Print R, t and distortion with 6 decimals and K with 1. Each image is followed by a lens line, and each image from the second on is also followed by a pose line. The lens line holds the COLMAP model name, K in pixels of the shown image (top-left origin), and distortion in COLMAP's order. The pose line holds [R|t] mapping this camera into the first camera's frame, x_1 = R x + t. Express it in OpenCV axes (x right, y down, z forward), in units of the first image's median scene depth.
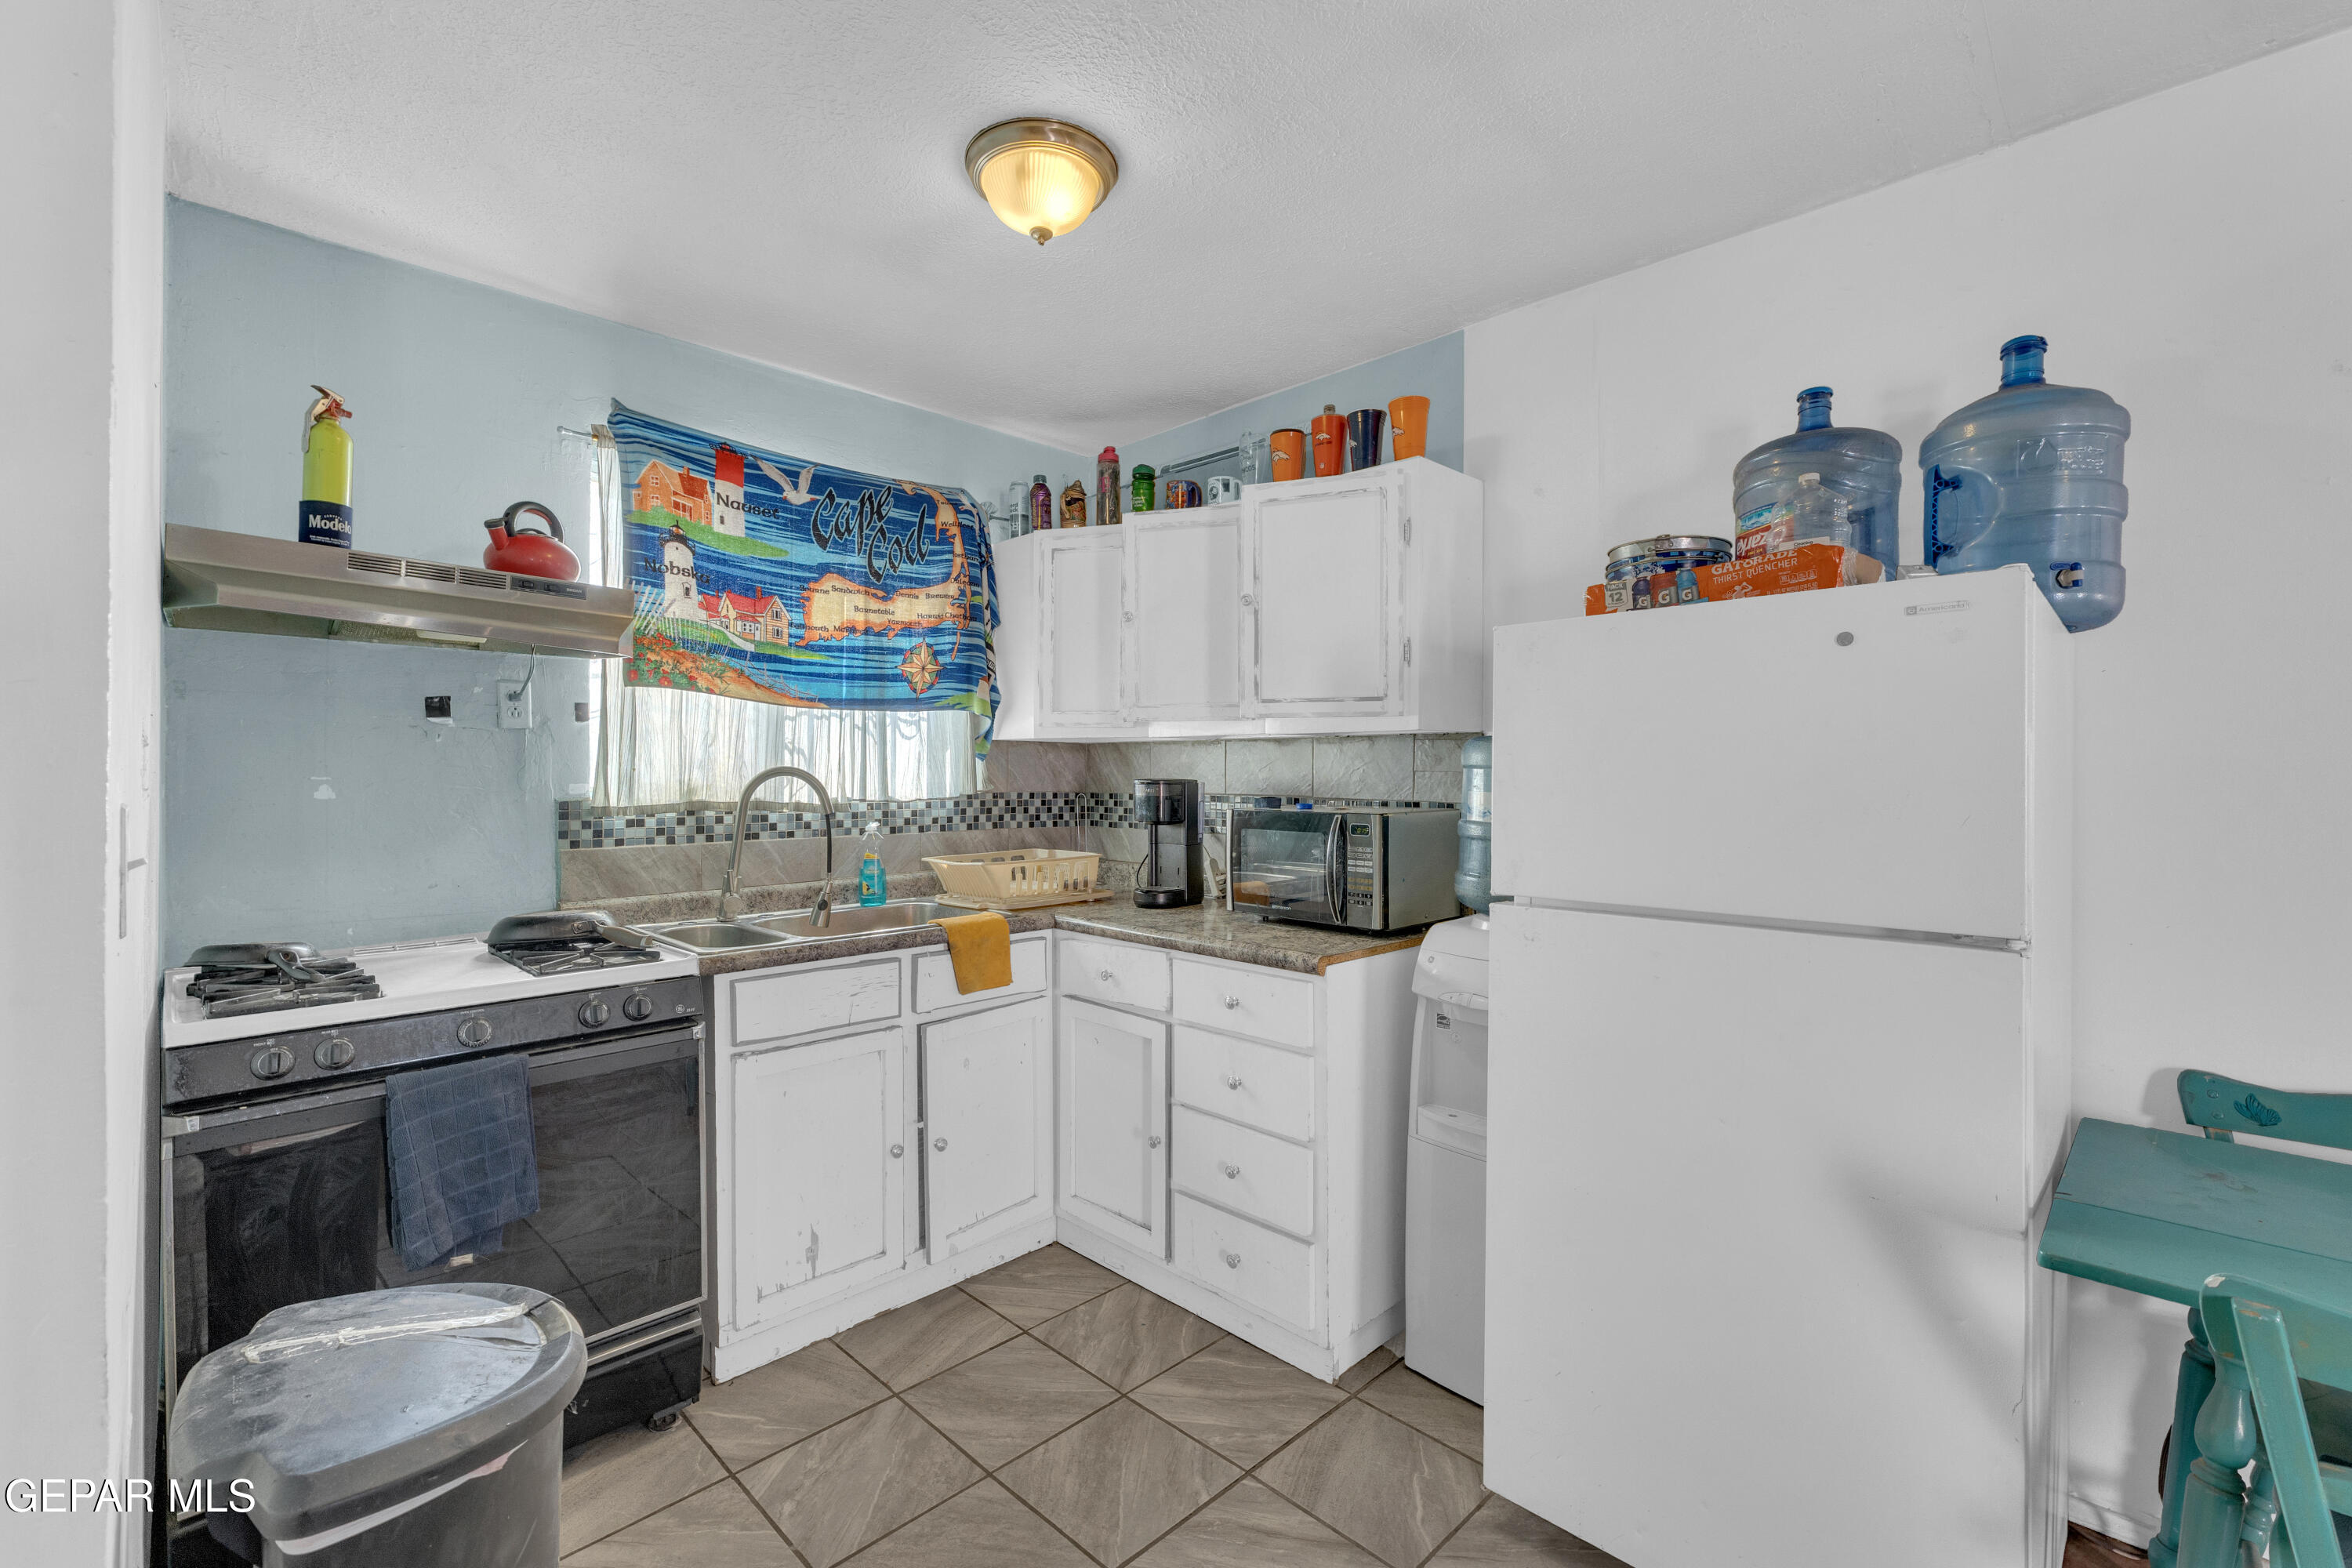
lens RADIAL K [[1004.8, 0, 1153.7], [0, 1004.8, 782.2], [0, 0, 1]] dist [-0.008236, 0.000199]
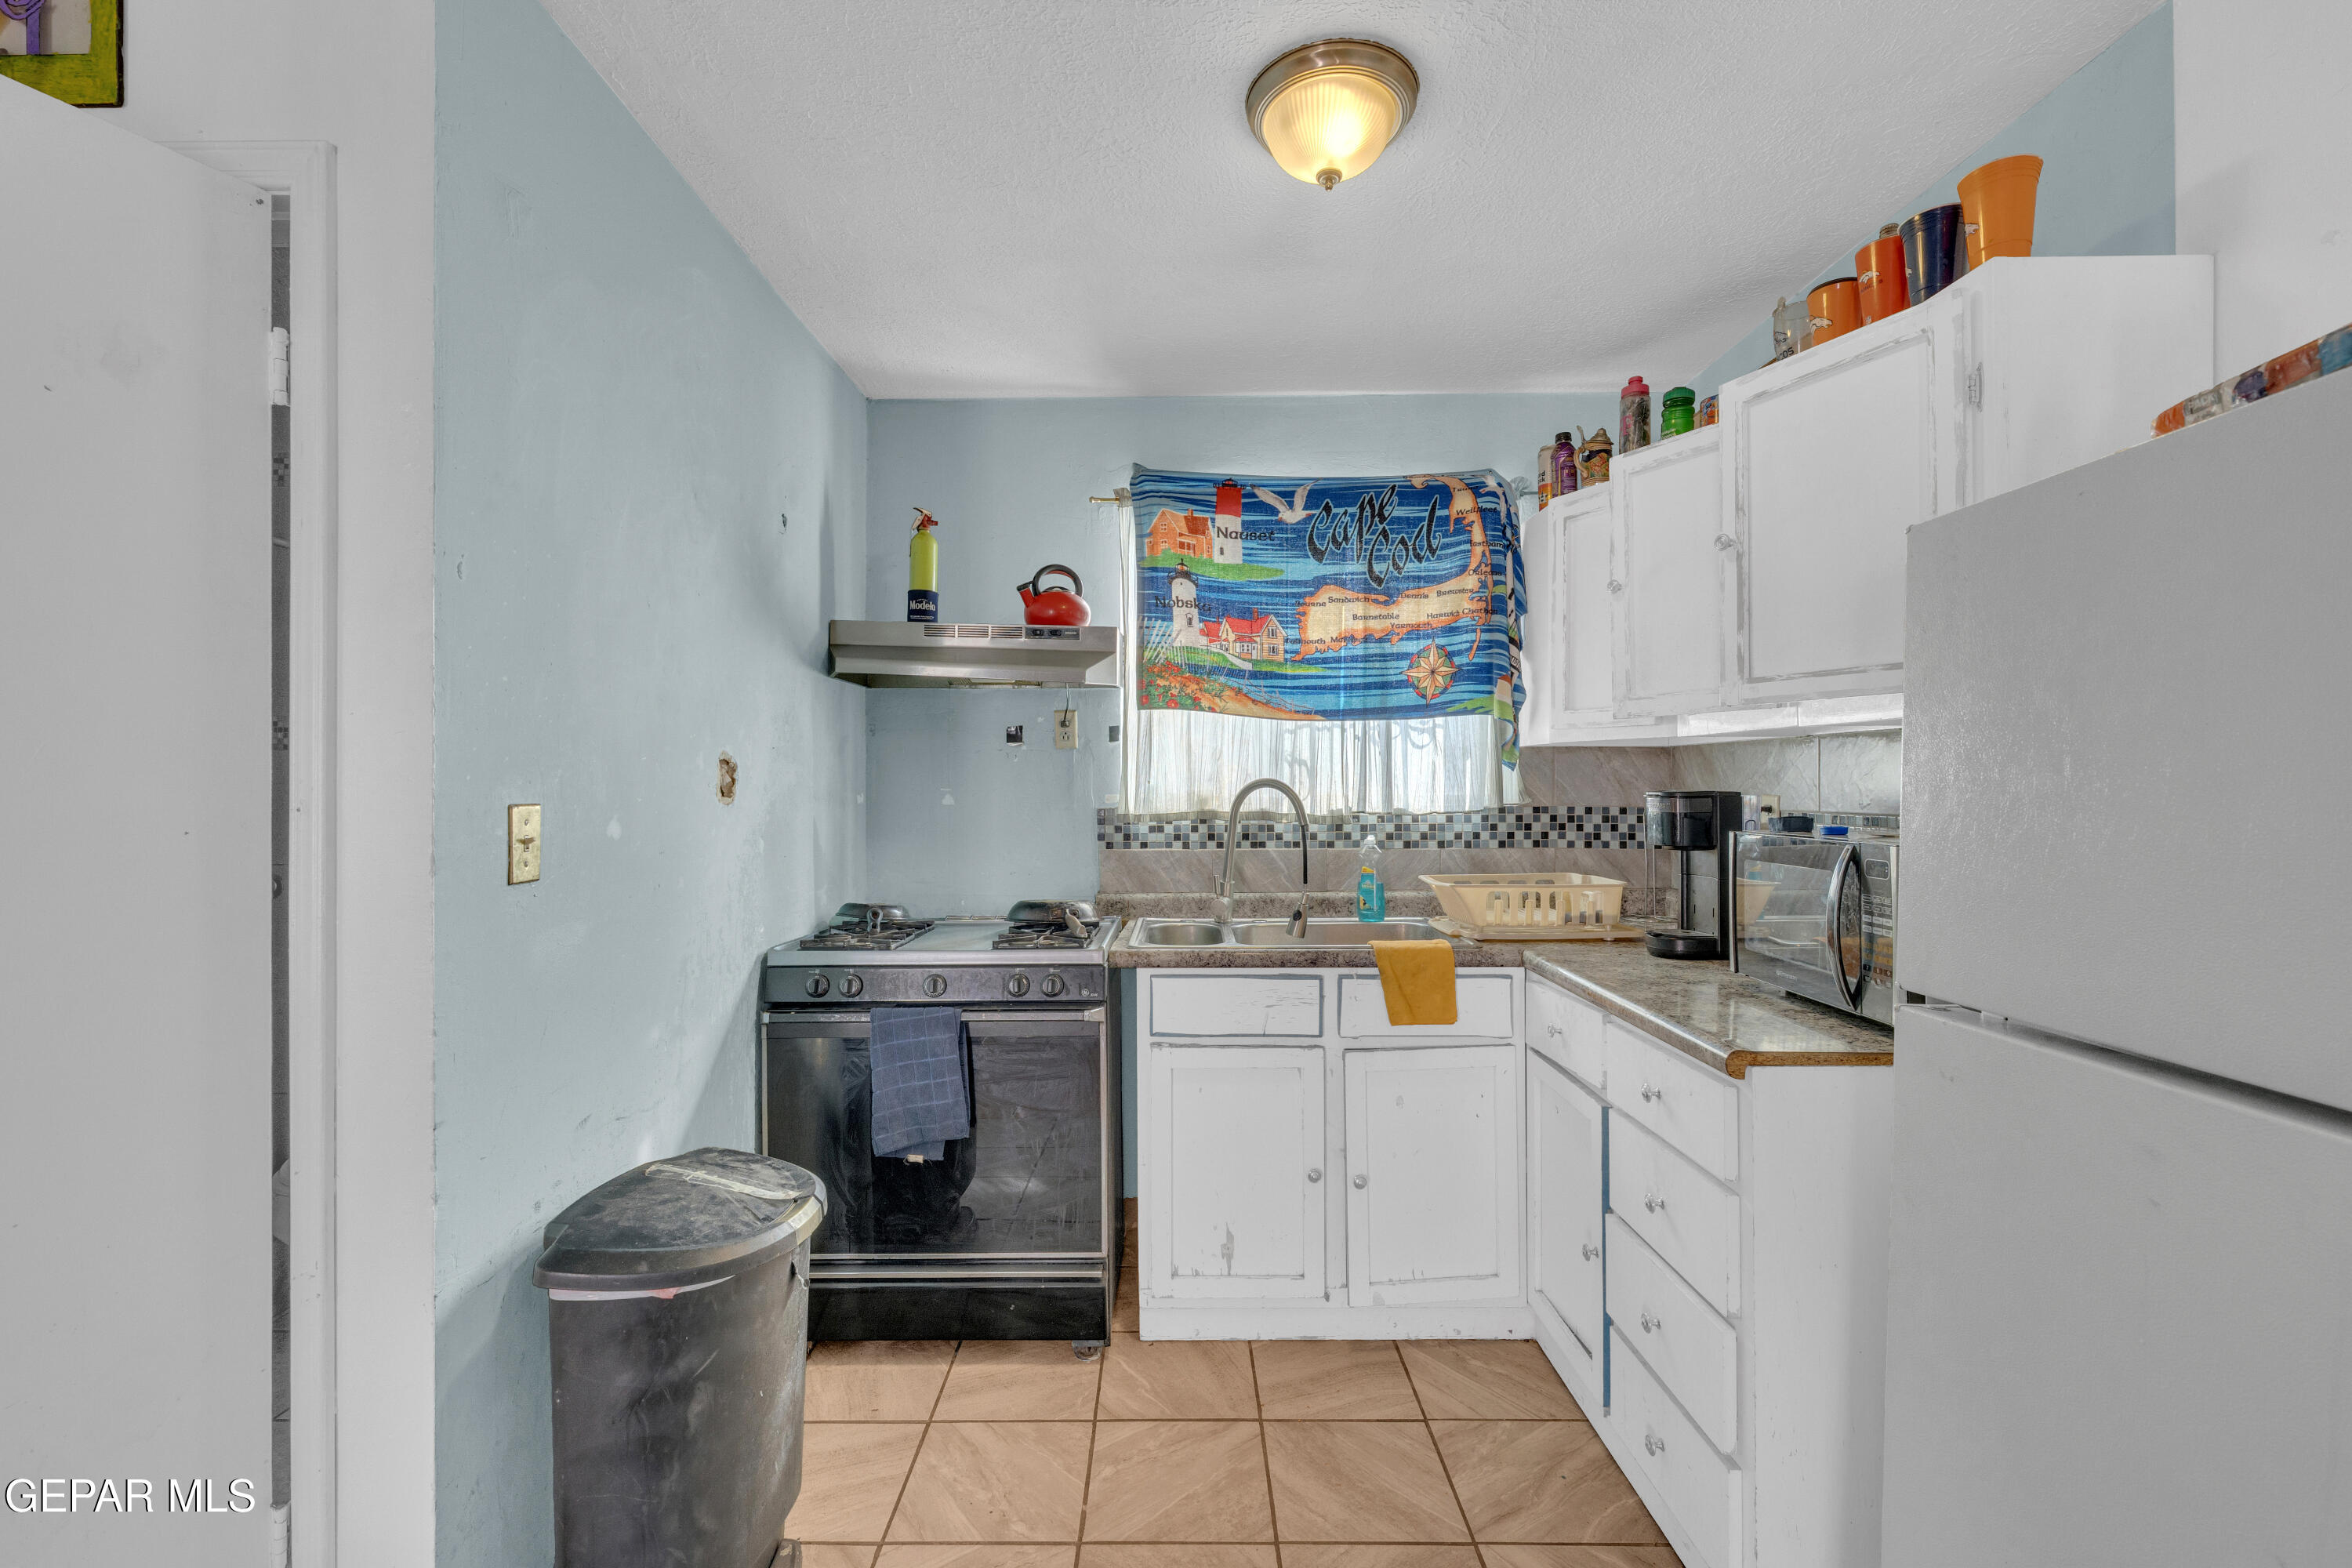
lens RADIAL K [[1004.8, 0, 1168.4], [0, 1004.8, 792.5], [0, 0, 1]] dist [-0.008236, 0.000199]
pose [[0.705652, 0.001586, -0.708557, 0.314495], [-0.003365, 0.999994, -0.001113, 0.000234], [0.708551, 0.003169, 0.705653, 0.207227]]
